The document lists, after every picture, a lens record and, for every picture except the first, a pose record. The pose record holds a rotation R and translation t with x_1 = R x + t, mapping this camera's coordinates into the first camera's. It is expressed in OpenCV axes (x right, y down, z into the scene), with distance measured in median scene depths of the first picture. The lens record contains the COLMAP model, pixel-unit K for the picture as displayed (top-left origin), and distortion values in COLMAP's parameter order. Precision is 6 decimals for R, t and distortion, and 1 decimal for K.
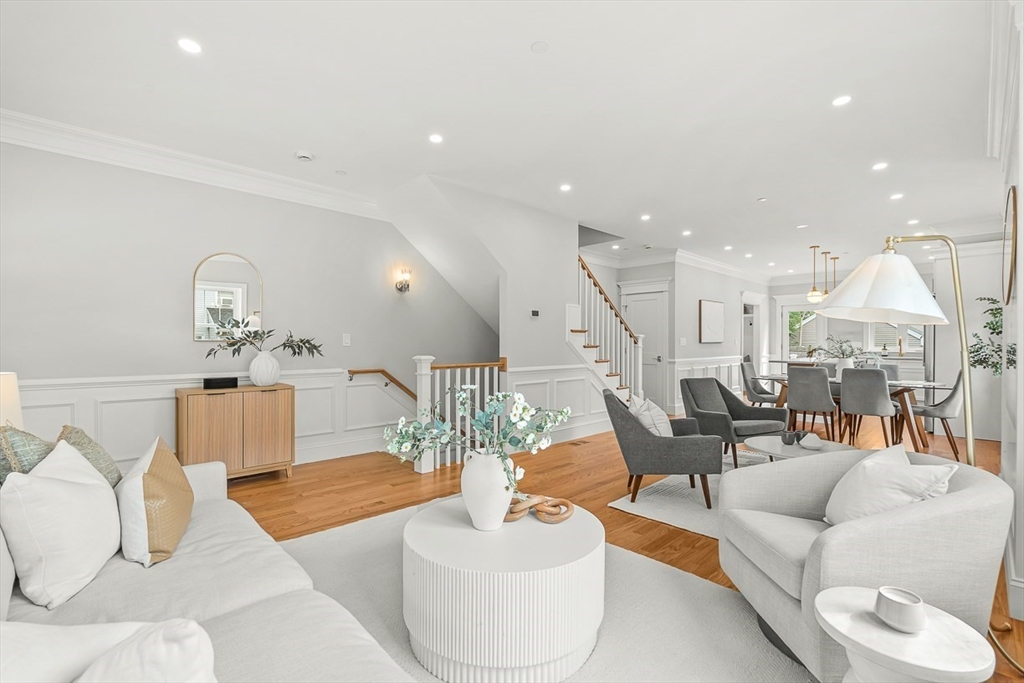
lens RADIAL K [[448.1, 0, 511.5], [0, 448.1, 346.1], [0, 0, 1]] dist [-0.000511, -0.000108]
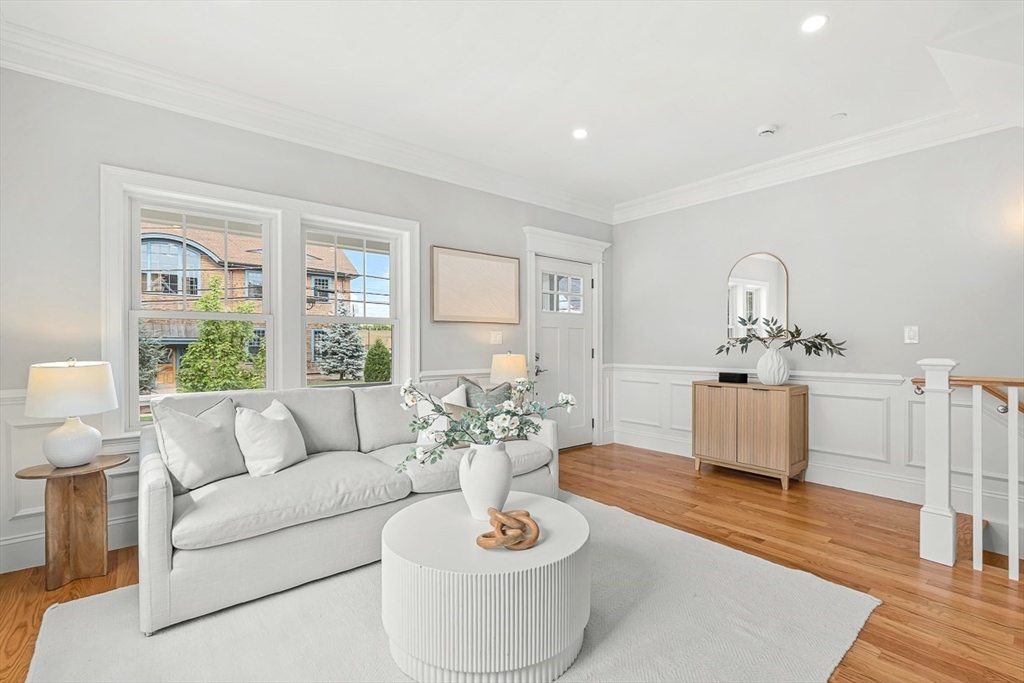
lens RADIAL K [[448.1, 0, 511.2], [0, 448.1, 339.5], [0, 0, 1]] dist [-0.000511, -0.000108]
pose [[-0.058757, -0.017044, -0.998127, 0.460849], [-0.005996, 0.999842, -0.016720, 0.012219], [0.998254, 0.005002, -0.058850, 0.539845]]
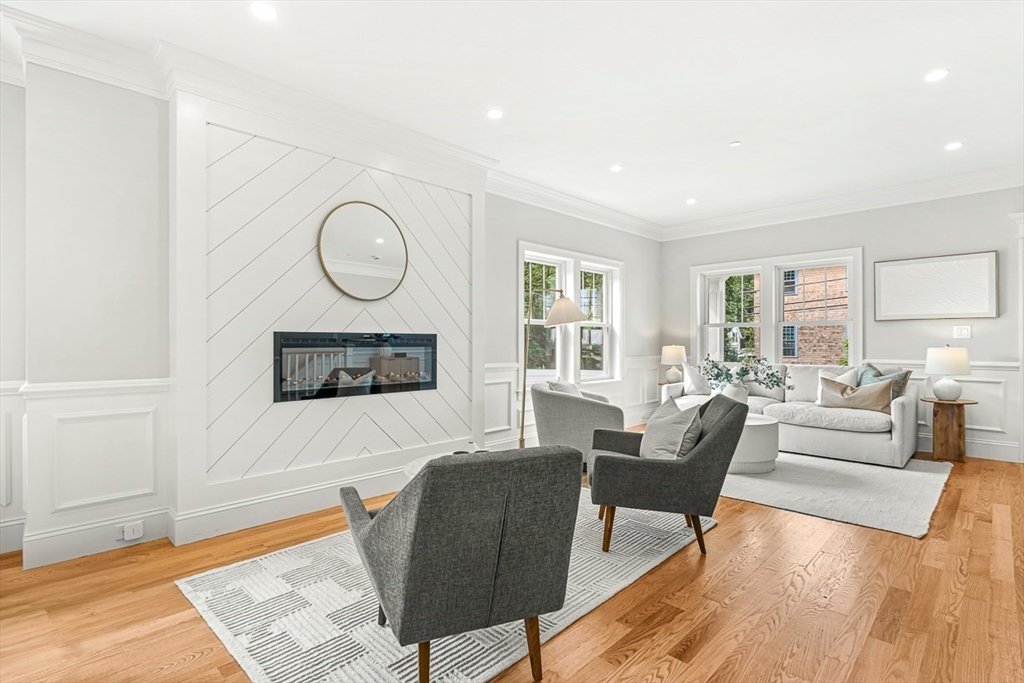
lens RADIAL K [[487.6, 0, 511.5], [0, 487.6, 340.6], [0, 0, 1]] dist [-0.000242, -0.000025]
pose [[-0.999125, -0.004435, -0.041593, 0.635443], [-0.004651, 0.999976, 0.005090, 0.007937], [0.041570, 0.005279, -0.999122, 2.224123]]
